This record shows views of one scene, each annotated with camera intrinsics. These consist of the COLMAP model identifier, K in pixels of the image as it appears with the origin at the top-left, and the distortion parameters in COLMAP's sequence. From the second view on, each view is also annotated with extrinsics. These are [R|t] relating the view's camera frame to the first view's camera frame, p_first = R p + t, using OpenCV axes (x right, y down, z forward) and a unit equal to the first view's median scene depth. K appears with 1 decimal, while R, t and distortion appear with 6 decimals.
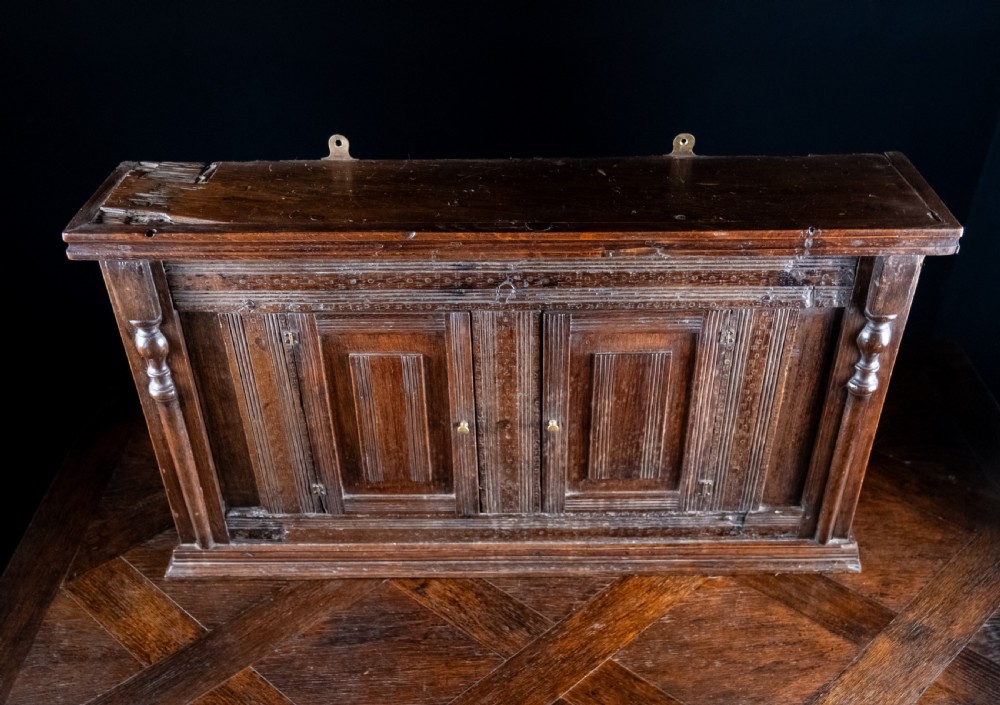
lens RADIAL K [[955.4, 0, 520.1], [0, 955.4, 353.6], [0, 0, 1]] dist [-0.004474, -0.010111]
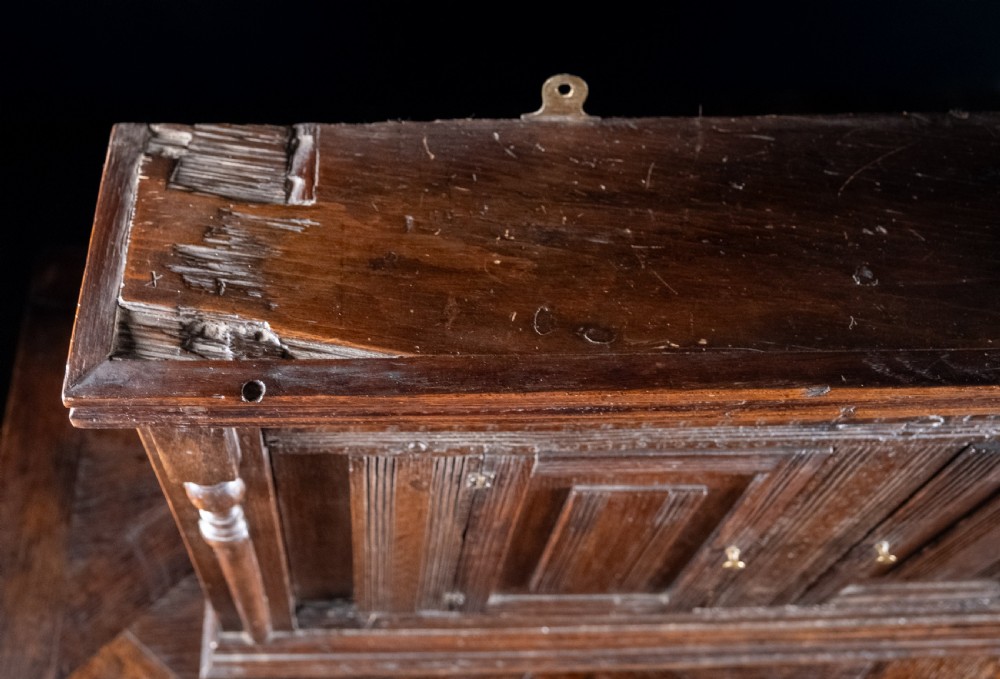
lens RADIAL K [[978.8, 0, 366.4], [0, 978.8, 280.9], [0, 0, 1]] dist [-0.001067, -0.008387]
pose [[0.999861, -0.013727, 0.009514, -0.295474], [0.009831, 0.944223, 0.329161, -0.291980], [-0.013502, -0.329021, 0.944226, 0.501008]]
